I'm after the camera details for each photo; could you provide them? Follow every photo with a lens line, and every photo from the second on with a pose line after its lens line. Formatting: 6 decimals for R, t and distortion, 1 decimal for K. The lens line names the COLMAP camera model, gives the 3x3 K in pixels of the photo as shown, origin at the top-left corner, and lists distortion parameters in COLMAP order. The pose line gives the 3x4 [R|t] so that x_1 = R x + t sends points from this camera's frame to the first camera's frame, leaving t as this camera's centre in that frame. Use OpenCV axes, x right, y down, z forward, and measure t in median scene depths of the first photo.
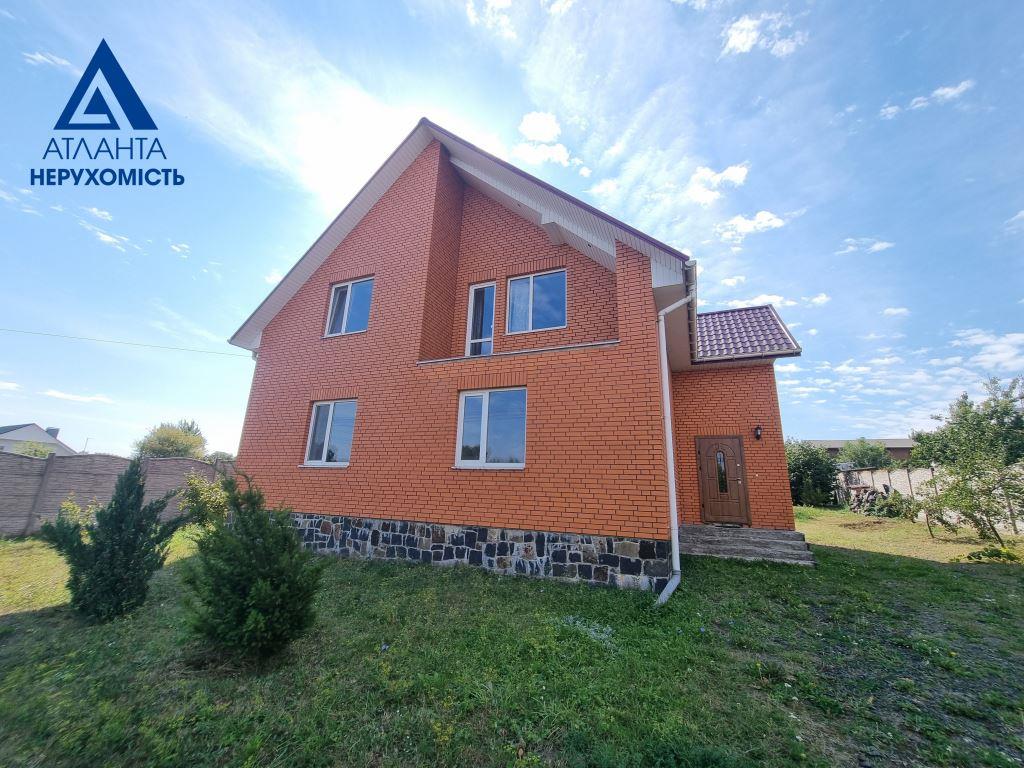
lens RADIAL K [[415.2, 0, 504.8], [0, 415.2, 385.1], [0, 0, 1]] dist [-0.001166, -0.000646]
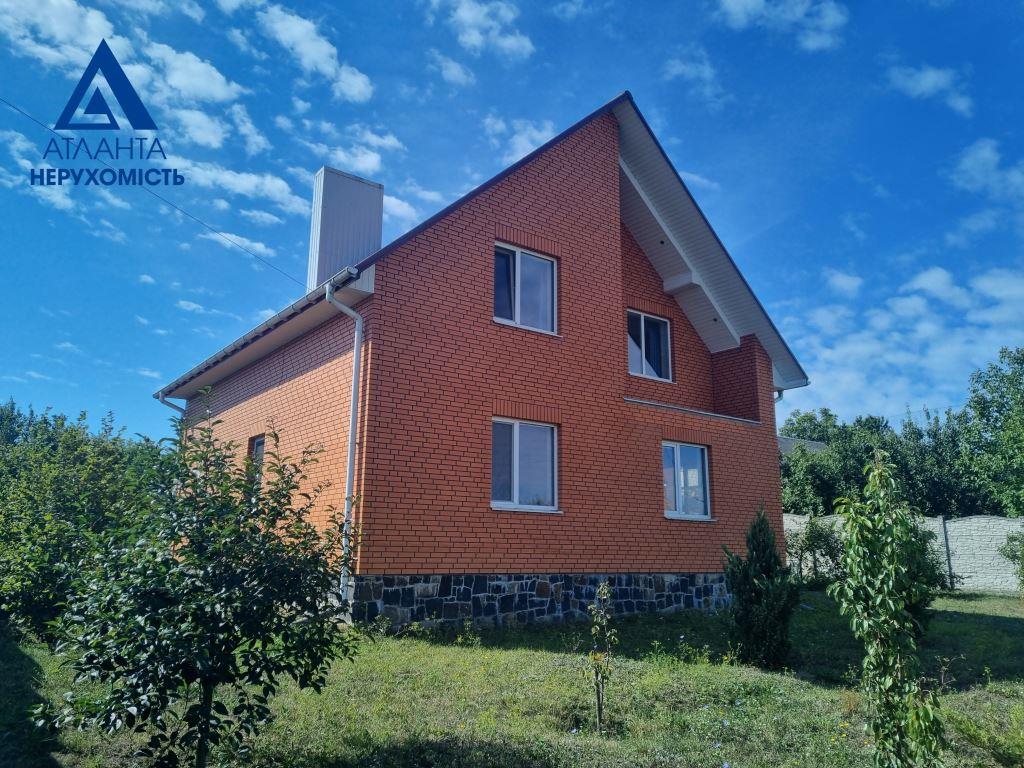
lens RADIAL K [[777.3, 0, 511.1], [0, 777.3, 383.7], [0, 0, 1]] dist [0.013451, 0.001246]
pose [[0.491194, 0.157142, 0.856759, -1.972019], [-0.213524, 0.975305, -0.056468, 0.068992], [-0.844474, -0.155201, 0.512617, 0.403314]]
